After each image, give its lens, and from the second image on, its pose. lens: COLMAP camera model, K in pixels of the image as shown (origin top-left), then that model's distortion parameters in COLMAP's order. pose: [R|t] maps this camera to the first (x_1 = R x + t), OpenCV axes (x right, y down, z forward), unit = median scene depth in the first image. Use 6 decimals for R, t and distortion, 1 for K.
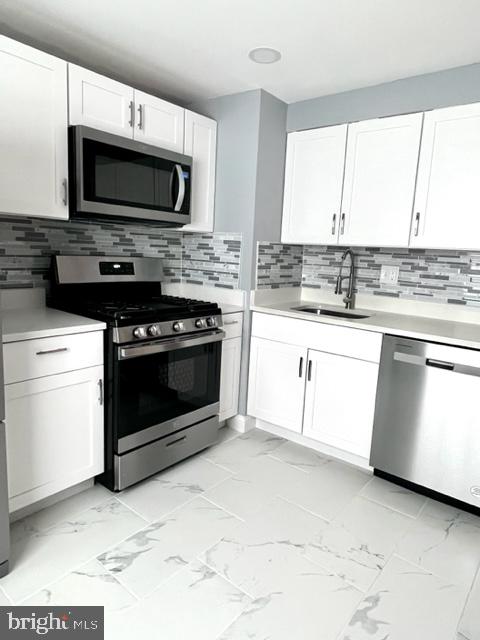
lens RADIAL K [[405.9, 0, 241.5], [0, 405.9, 317.7], [0, 0, 1]] dist [-0.001645, -0.005424]
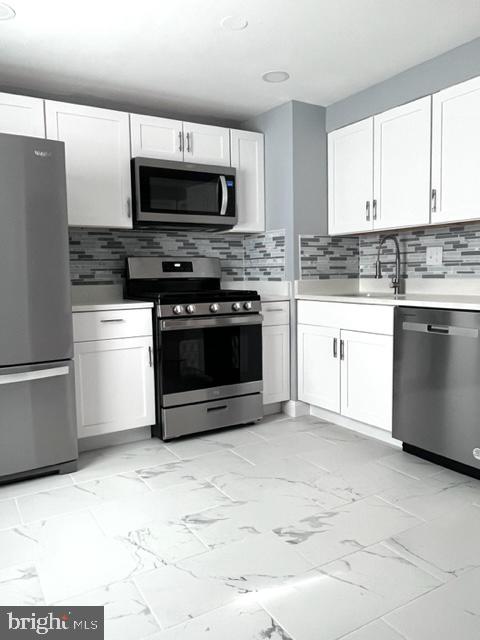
lens RADIAL K [[486.6, 0, 239.2], [0, 486.6, 320.5], [0, 0, 1]] dist [0.008488, 0.003672]
pose [[0.938493, -0.033804, -0.343639, 0.355601], [0.008497, 0.997156, -0.074885, 0.147122], [0.345193, 0.067359, 0.936111, -0.278651]]
